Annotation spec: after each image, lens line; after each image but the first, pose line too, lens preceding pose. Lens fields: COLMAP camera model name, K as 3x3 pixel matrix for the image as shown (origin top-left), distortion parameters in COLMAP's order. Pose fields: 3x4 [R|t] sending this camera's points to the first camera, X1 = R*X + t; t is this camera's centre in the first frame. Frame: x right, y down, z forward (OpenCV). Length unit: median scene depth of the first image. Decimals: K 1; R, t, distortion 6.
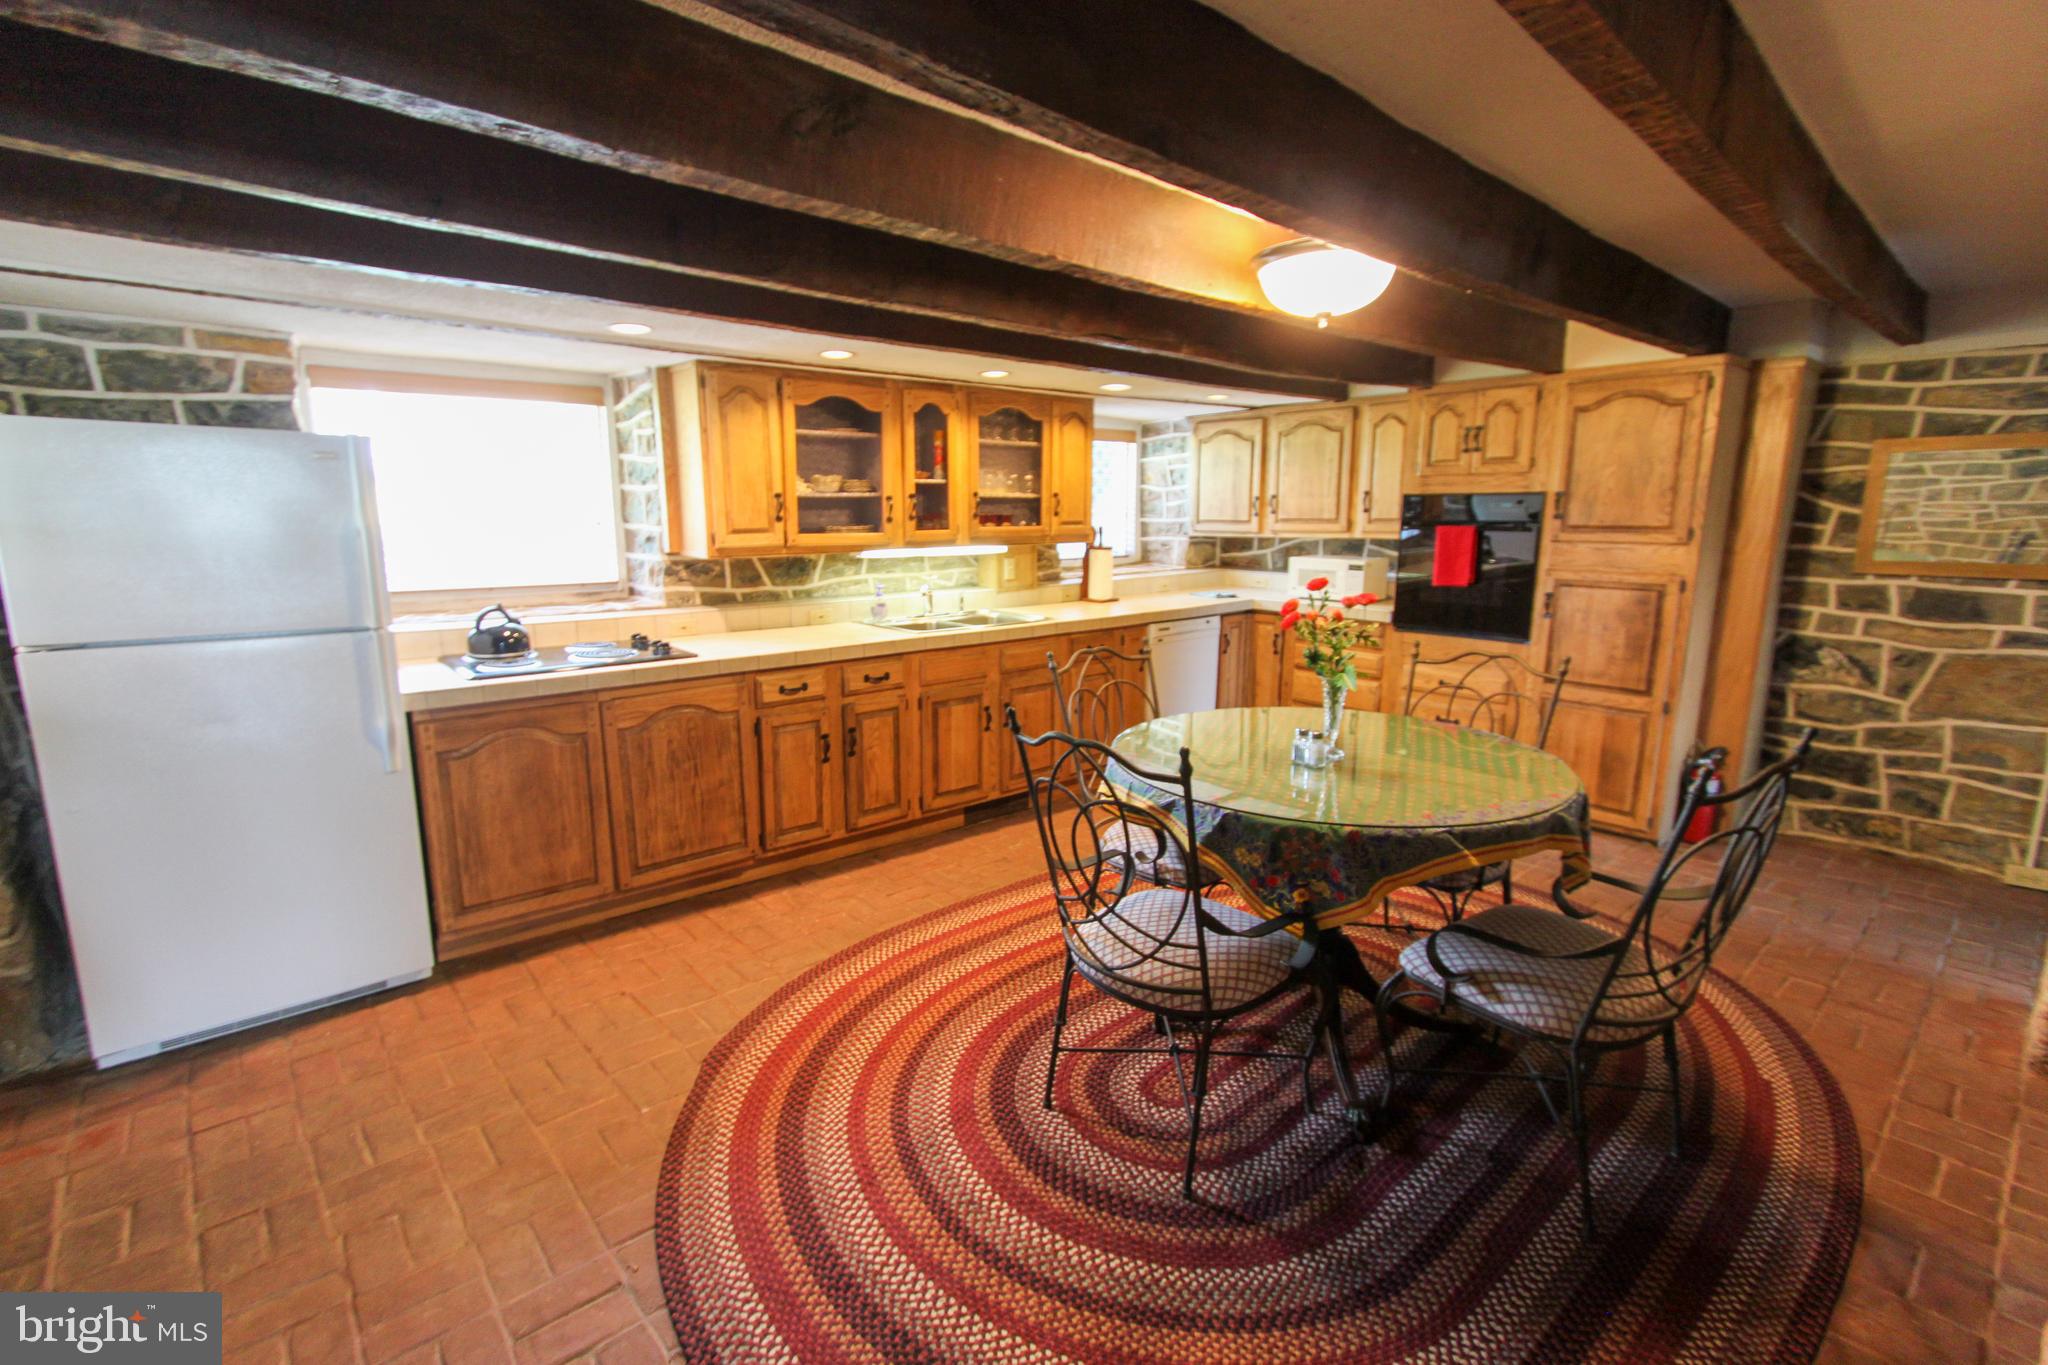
lens RADIAL K [[929.9, 0, 1012.7], [0, 929.9, 688.4], [0, 0, 1]] dist [-0.002633, 0.004293]
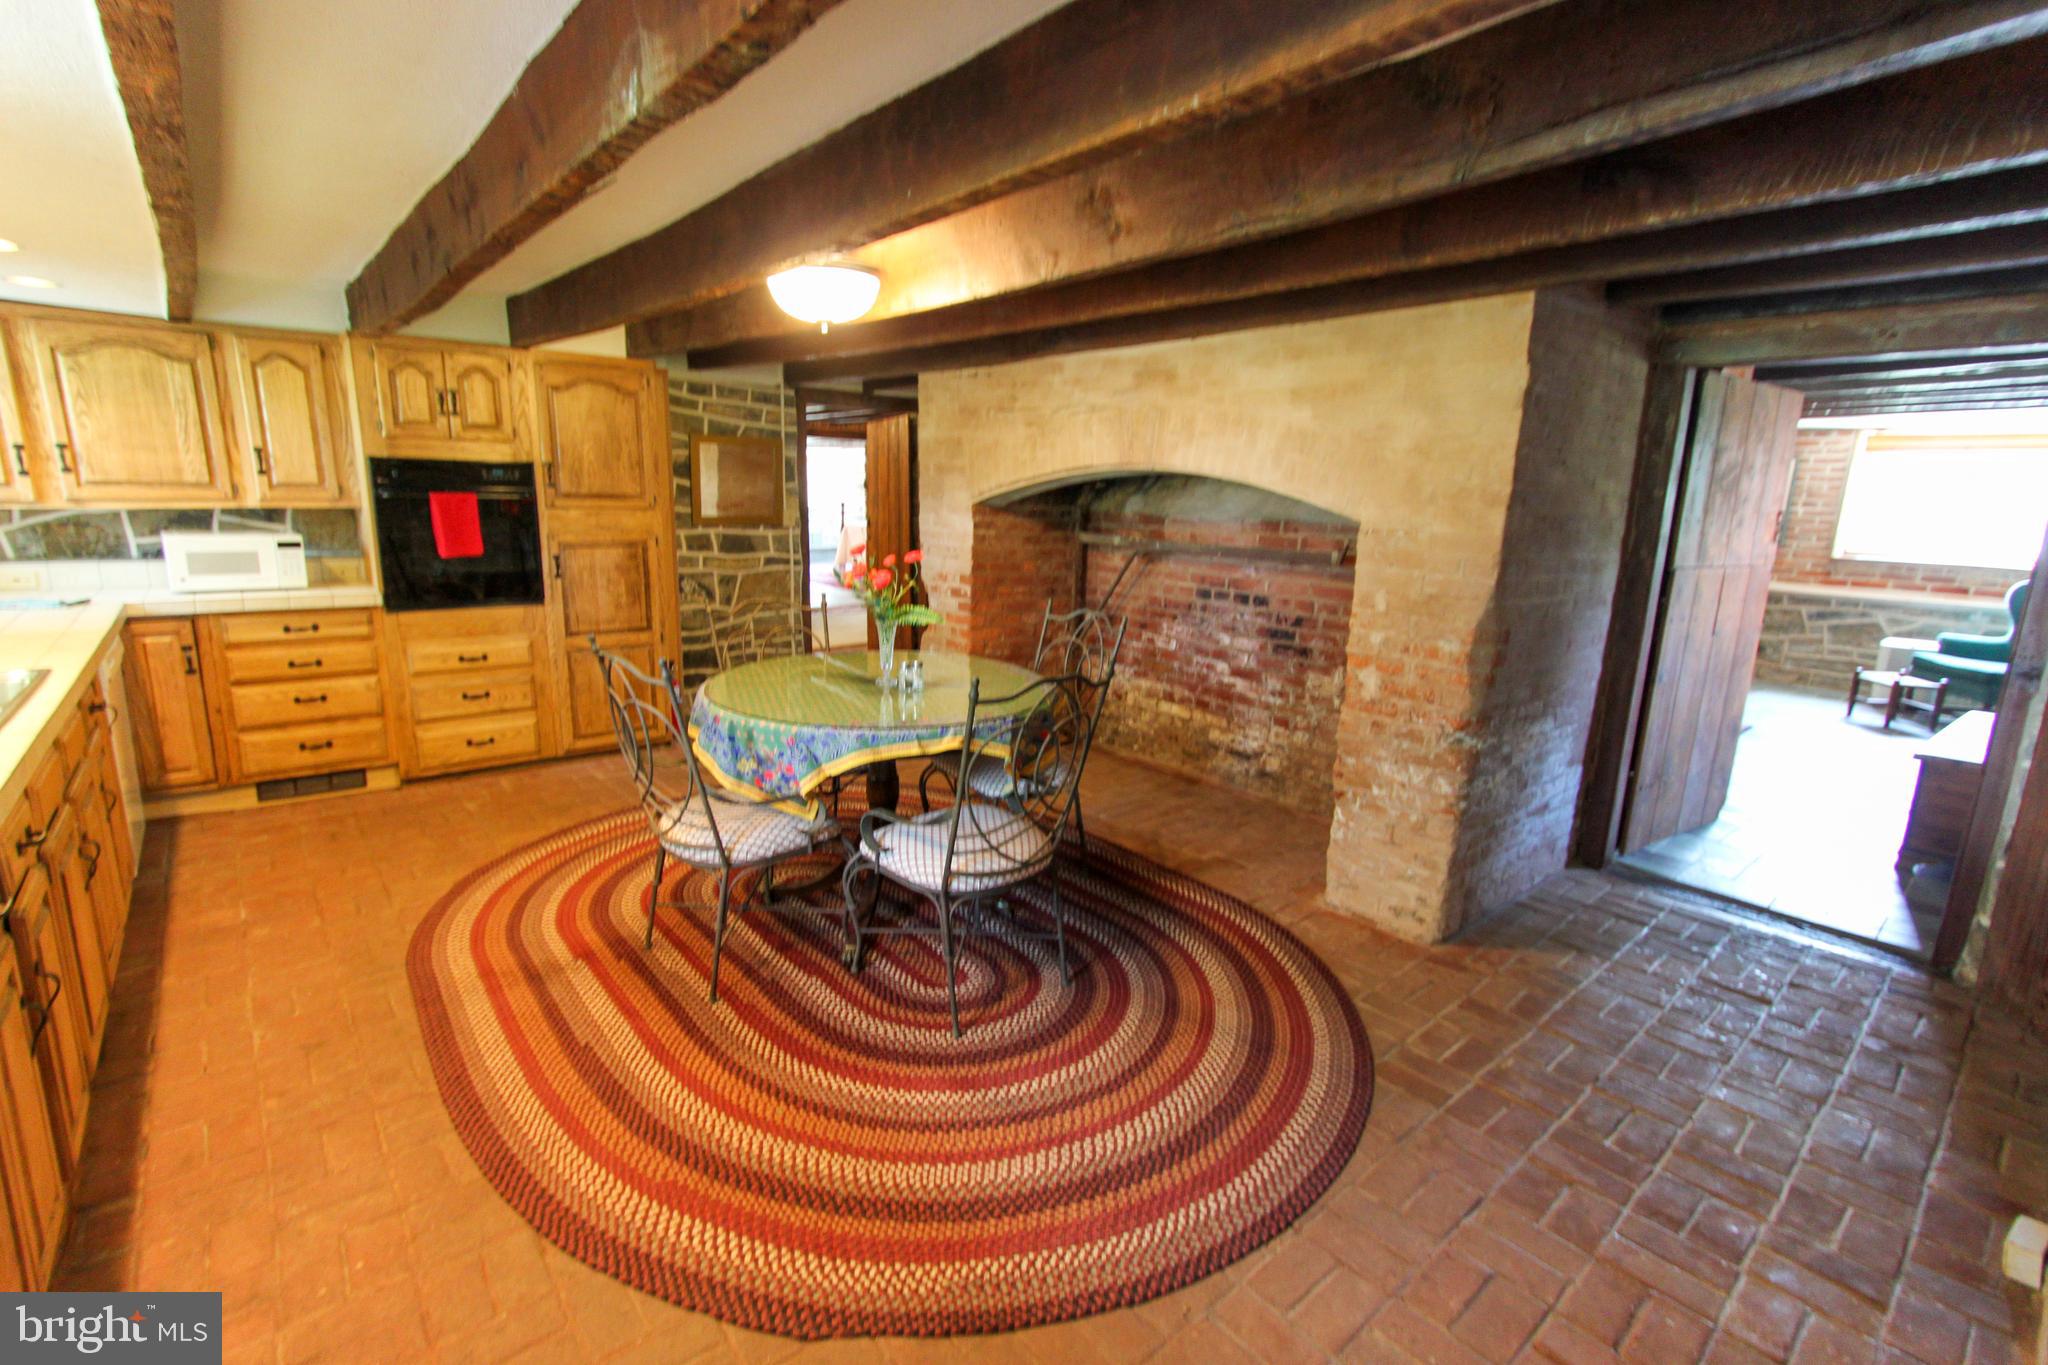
lens RADIAL K [[929.9, 0, 1012.7], [0, 929.9, 688.4], [0, 0, 1]] dist [-0.002633, 0.004293]
pose [[0.014567, -0.211317, 0.977309, -0.523535], [0.163989, 0.964683, 0.206142, -0.090329], [-0.986355, 0.157265, 0.048706, 0.449978]]
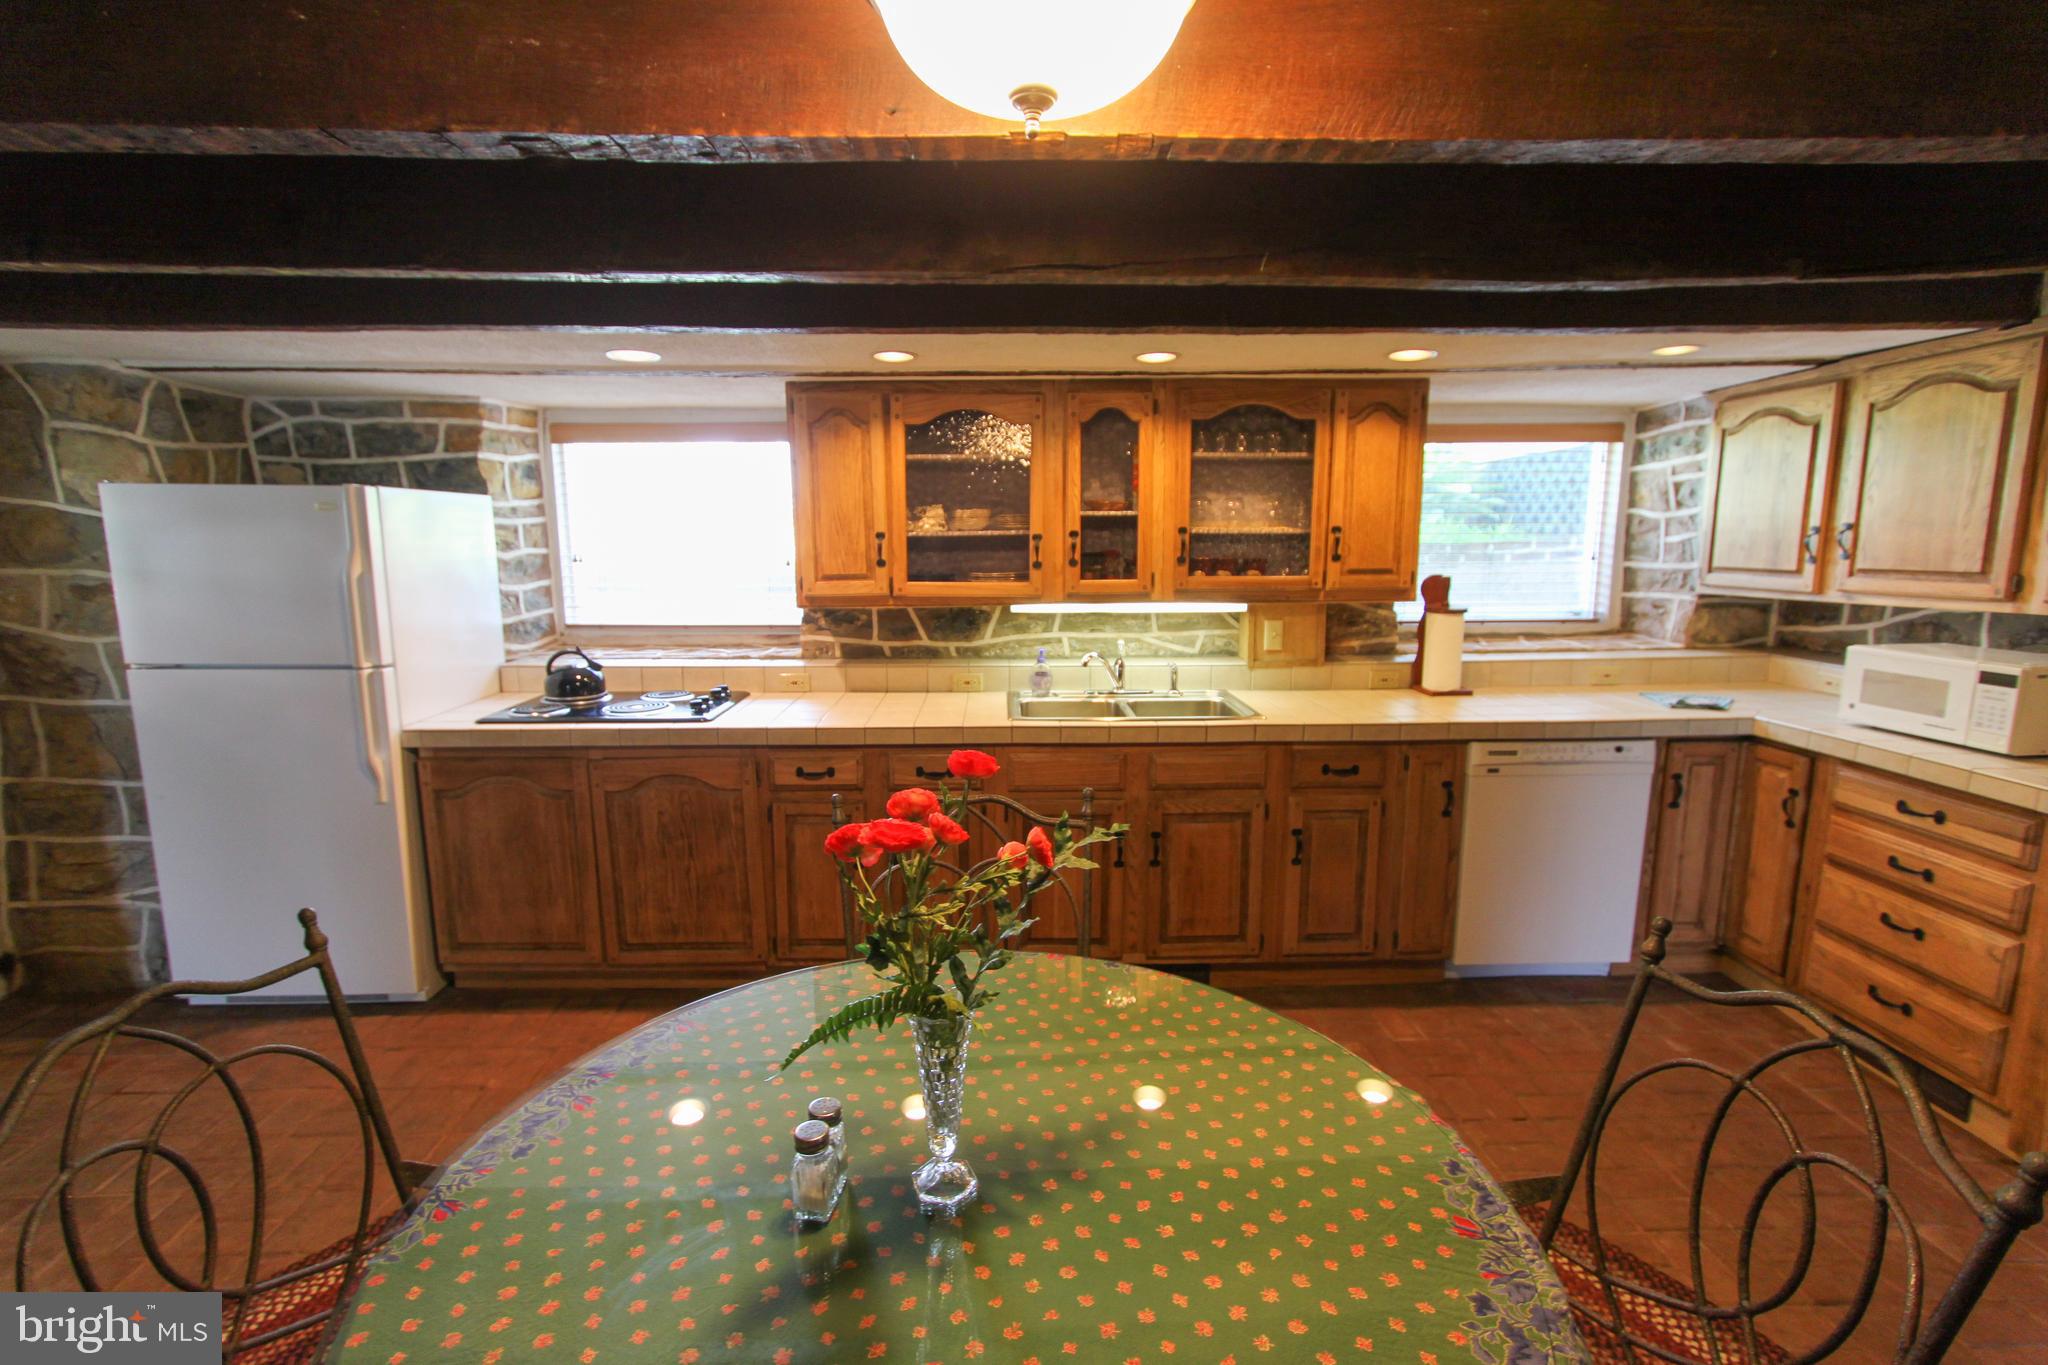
lens RADIAL K [[939.0, 0, 1010.3], [0, 939.0, 687.8], [0, 0, 1]] dist [0.000804, 0.000804]
pose [[0.768868, 0.099148, -0.631674, 0.351643], [-0.118718, 0.992863, 0.011338, -0.088746], [0.628290, 0.066273, 0.775152, 0.401040]]
